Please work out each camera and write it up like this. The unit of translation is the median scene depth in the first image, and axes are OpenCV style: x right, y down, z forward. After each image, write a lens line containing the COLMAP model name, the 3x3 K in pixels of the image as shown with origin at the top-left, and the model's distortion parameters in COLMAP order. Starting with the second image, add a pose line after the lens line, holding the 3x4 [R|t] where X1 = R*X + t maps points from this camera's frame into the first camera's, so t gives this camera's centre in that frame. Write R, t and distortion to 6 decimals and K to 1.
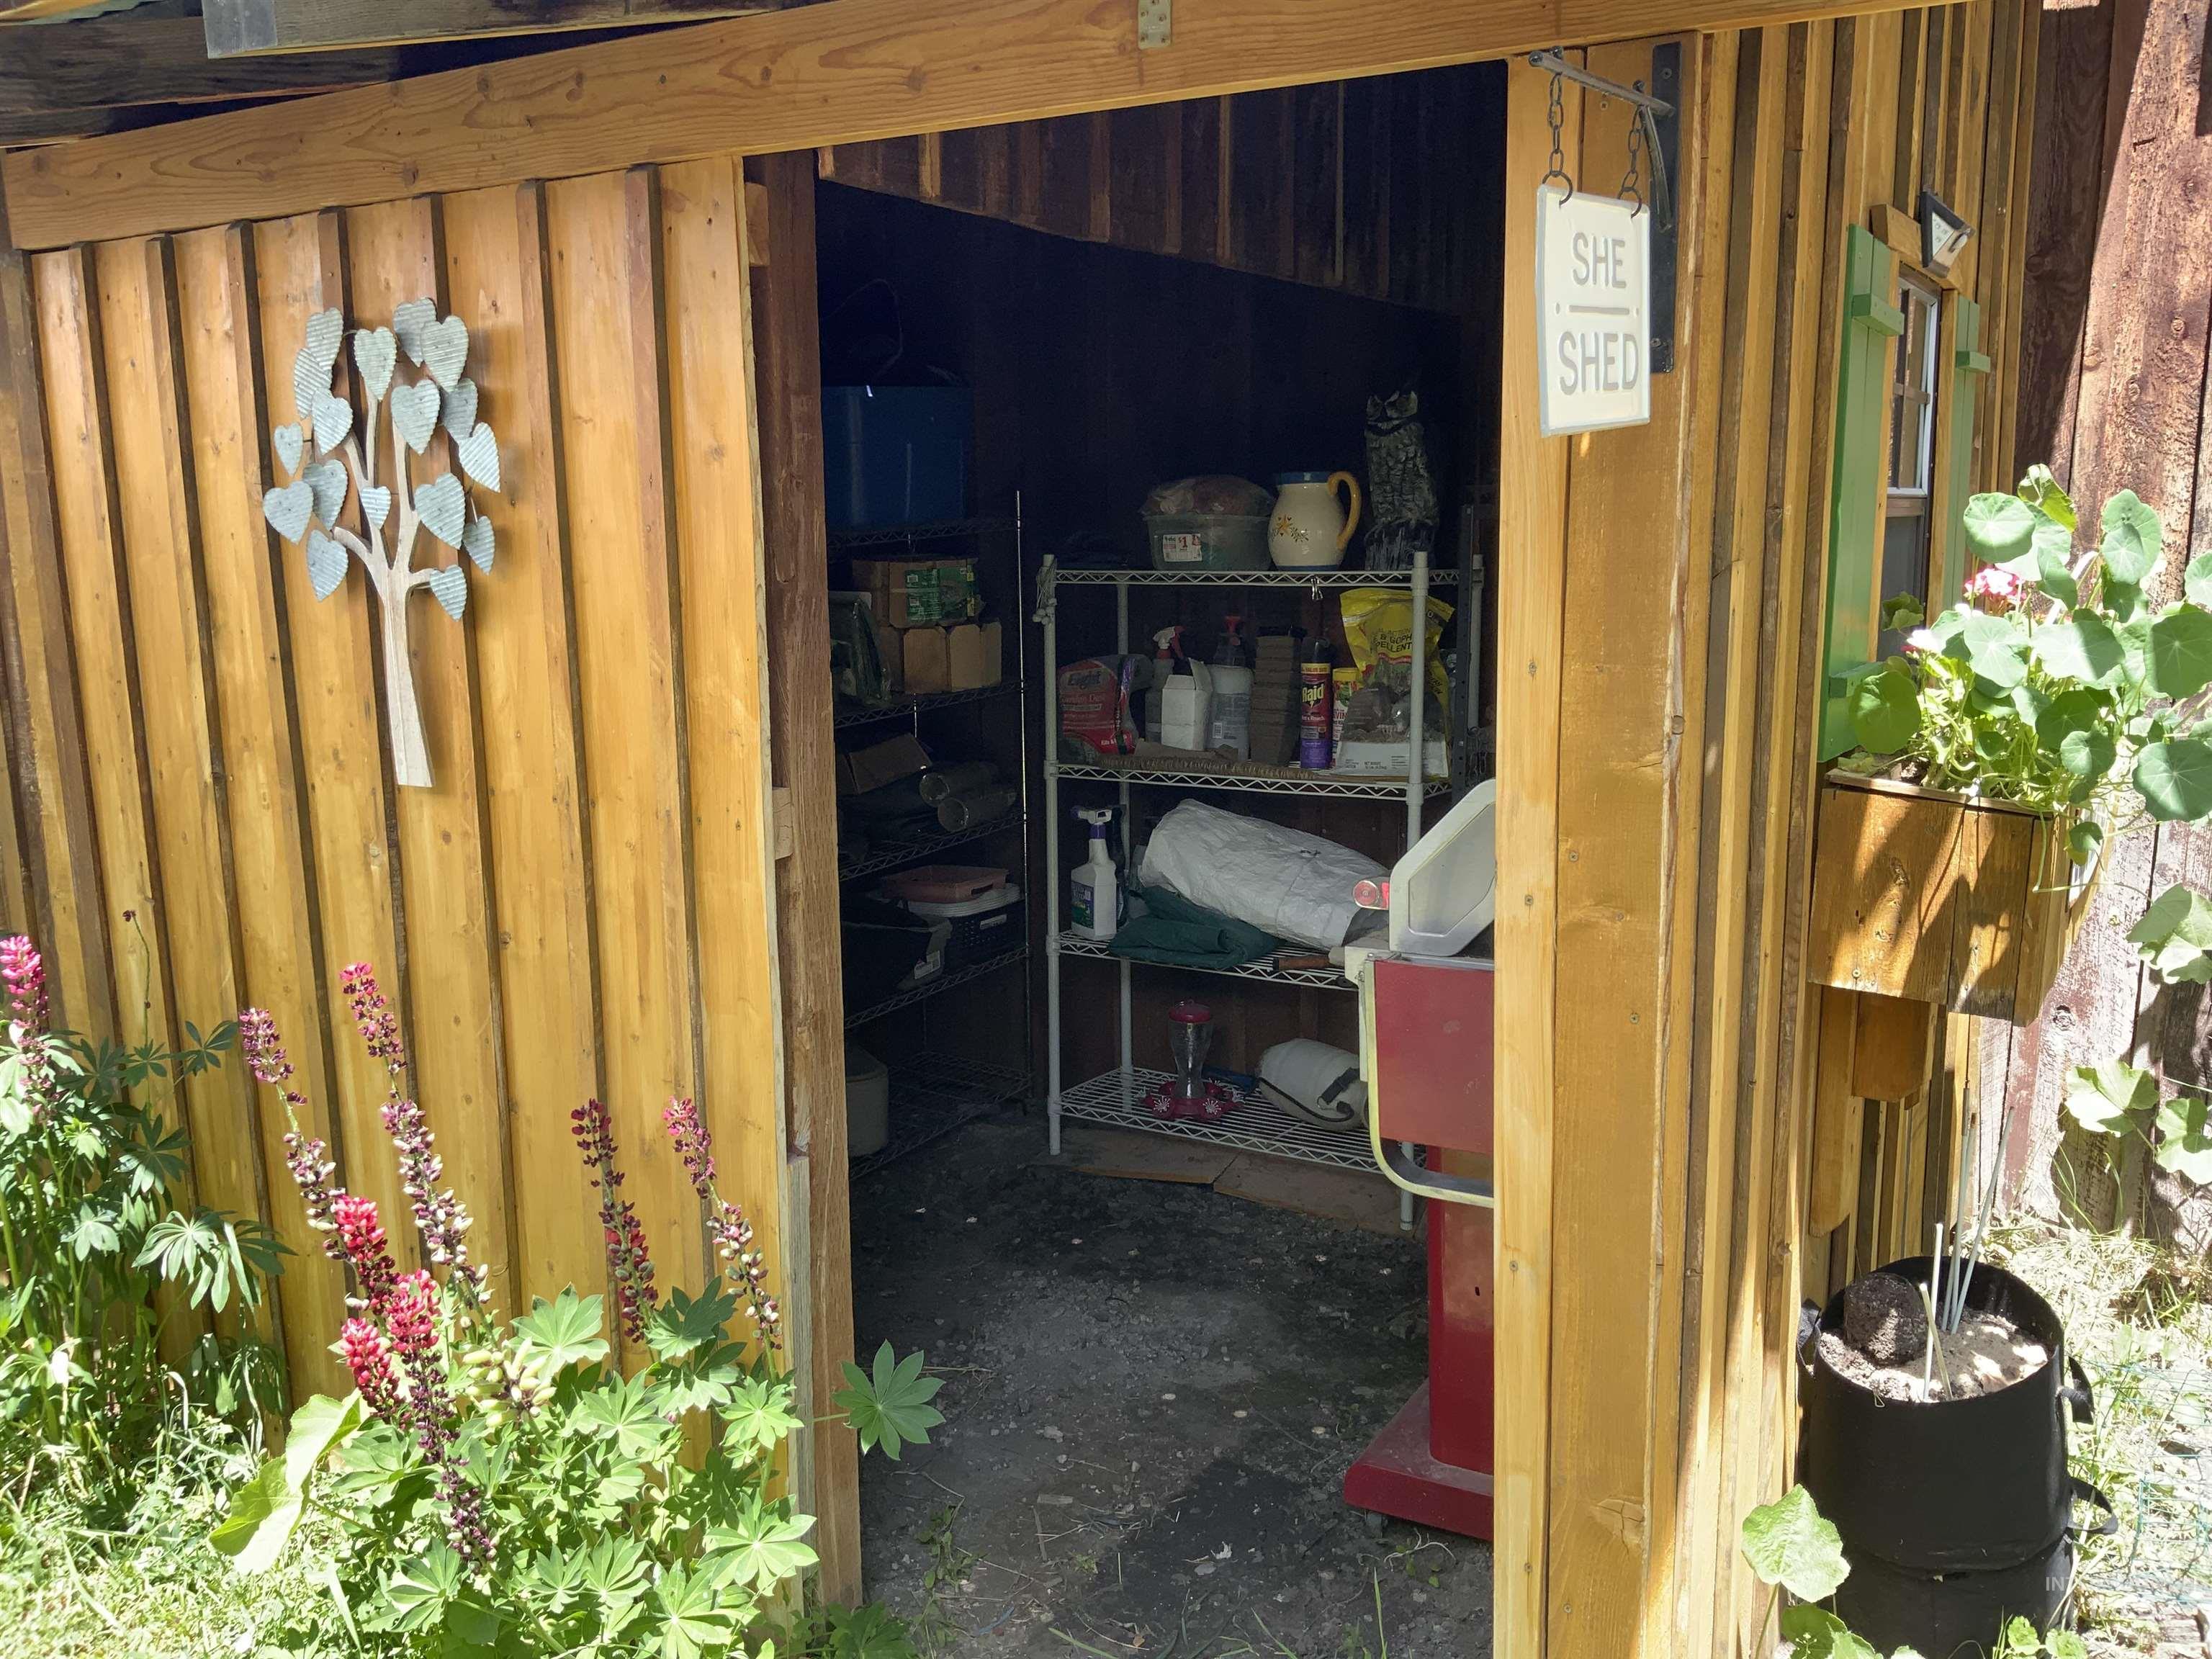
lens RADIAL K [[1833.5, 0, 1118.1], [0, 1833.5, 827.5], [0, 0, 1]] dist [0.108762, -0.179758]
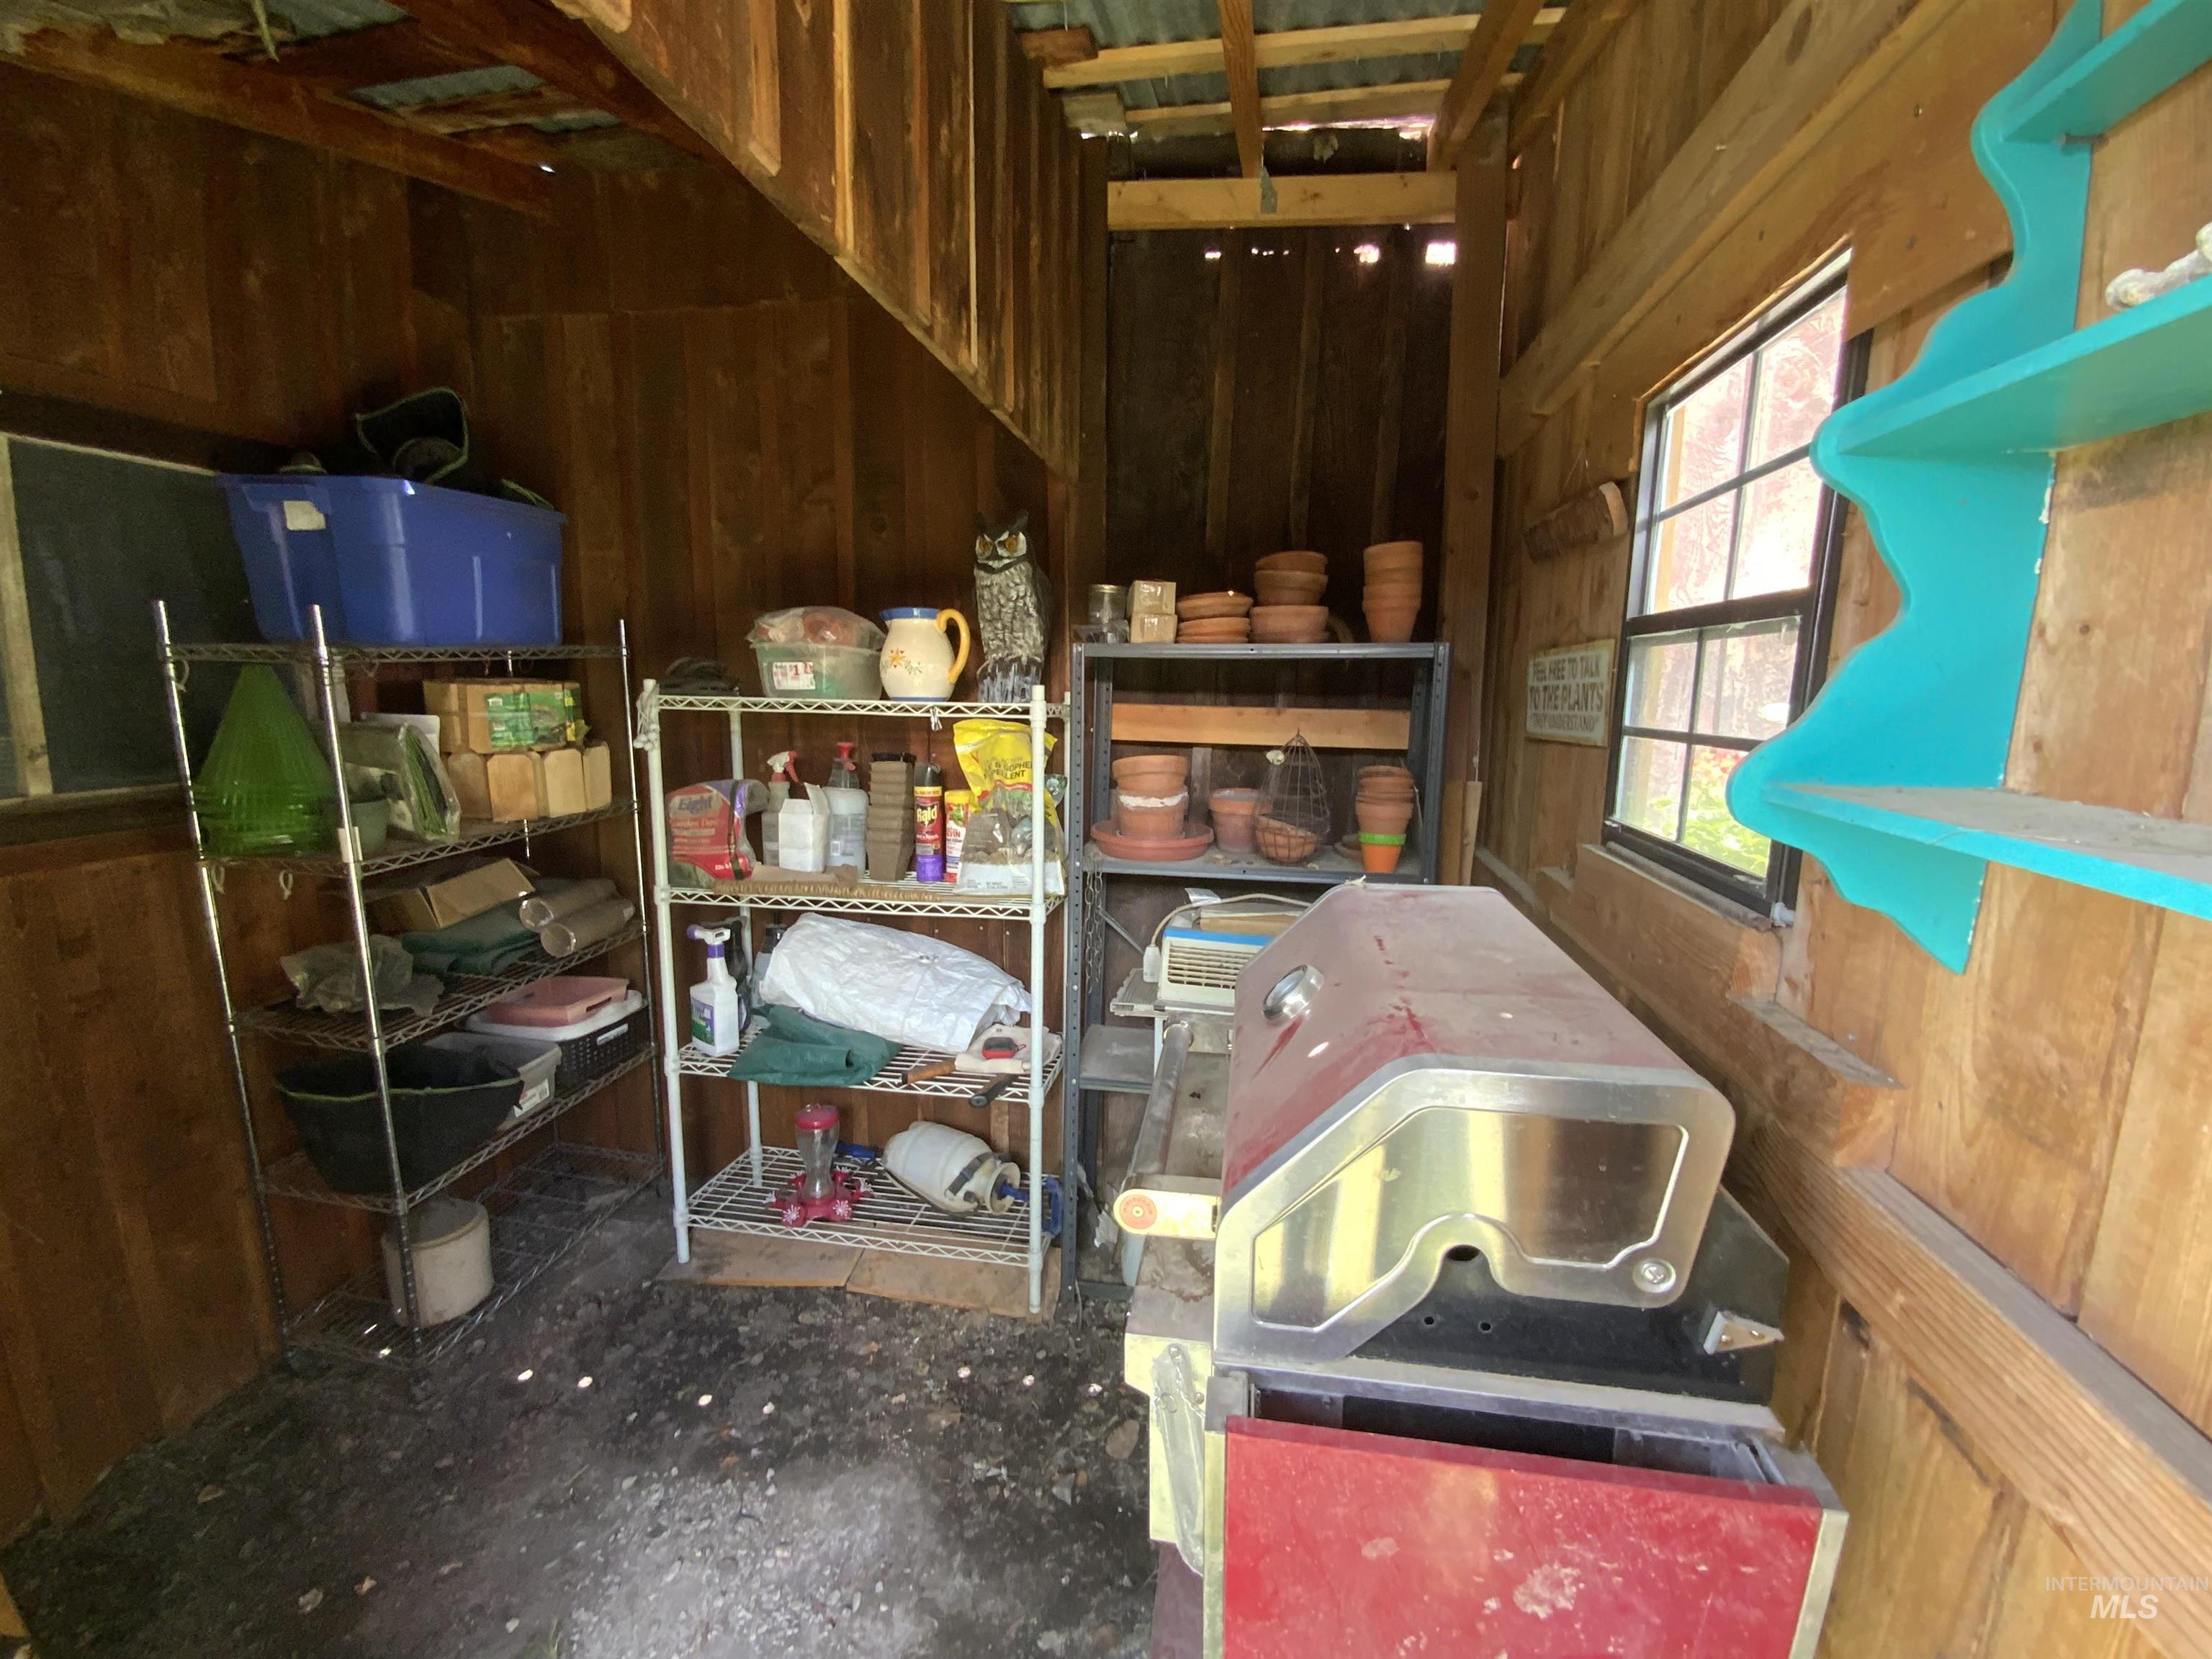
lens RADIAL K [[901.9, 0, 1115.8], [0, 901.9, 833.9], [0, 0, 1]] dist [0.047149, -0.044268]
pose [[0.929299, -0.034907, 0.367676, 0.019928], [0.035809, 0.999349, 0.004370, -0.094260], [-0.367589, 0.009106, 0.929944, 0.725620]]
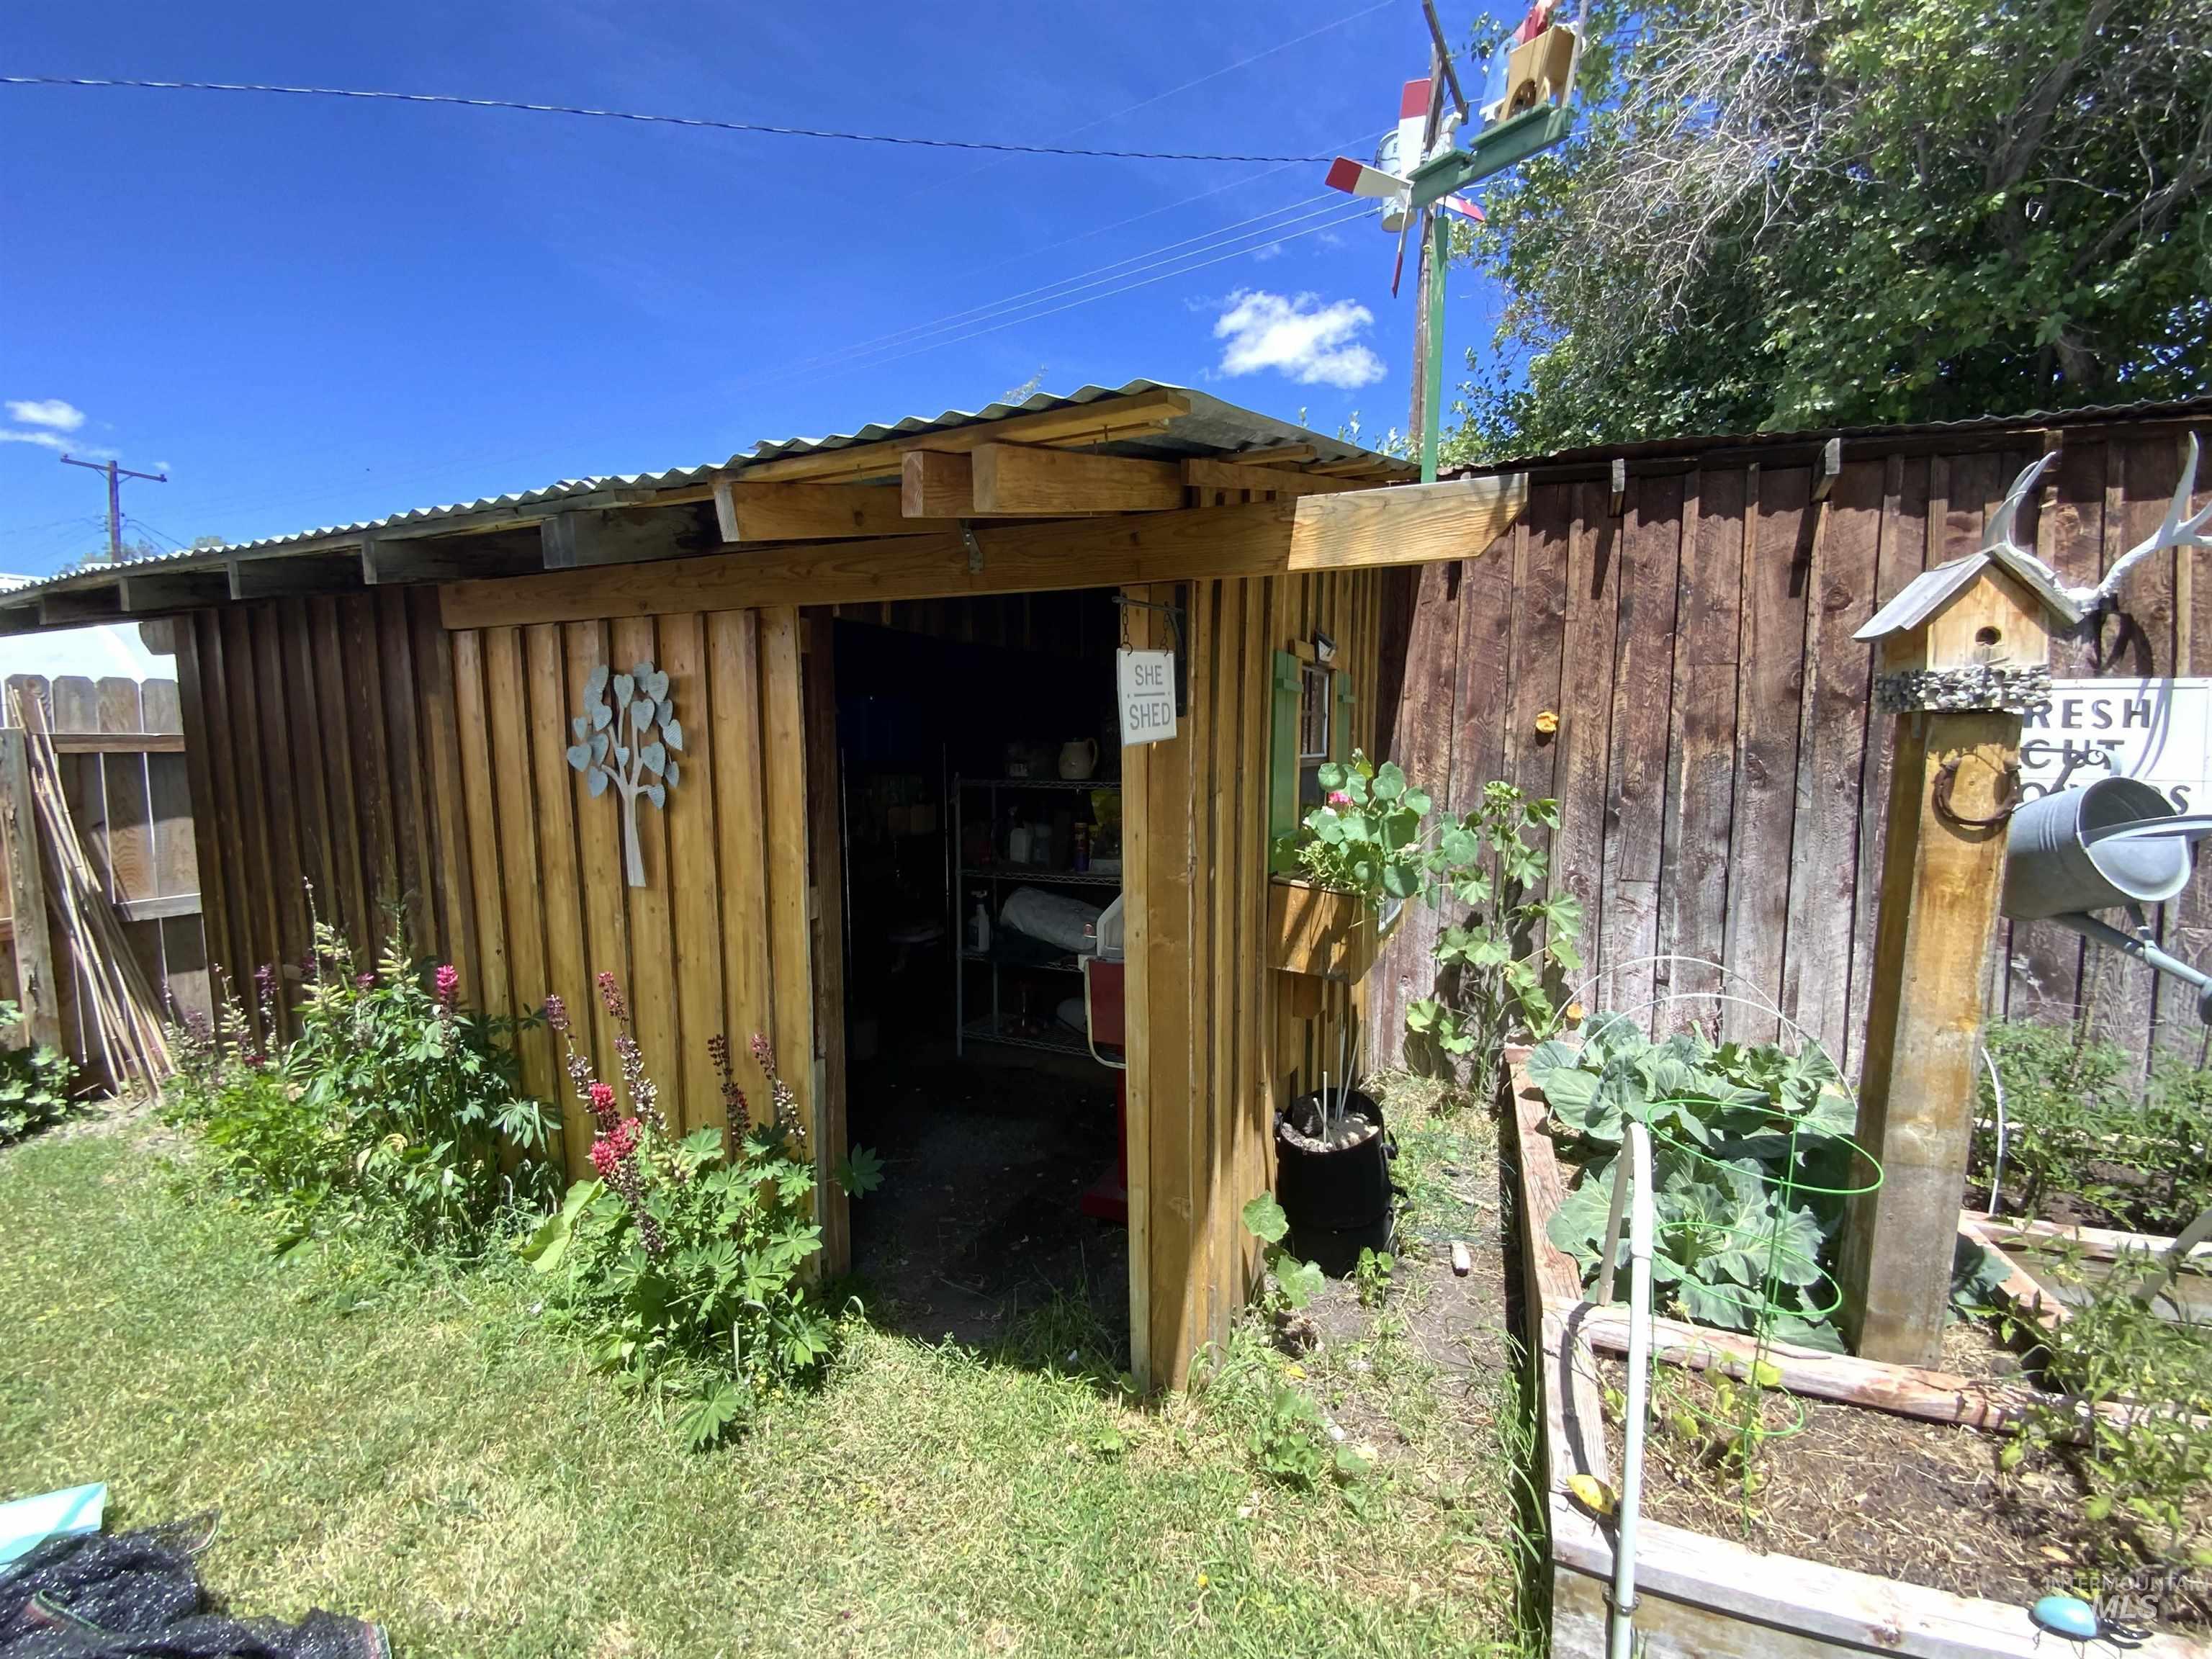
lens RADIAL K [[901.9, 0, 1115.8], [0, 901.9, 833.9], [0, 0, 1]] dist [0.047149, -0.044268]
pose [[0.993773, -0.000099, 0.111428, 0.047098], [0.007390, 0.997857, -0.065016, -0.010387], [-0.111182, 0.065434, 0.991644, -0.094336]]
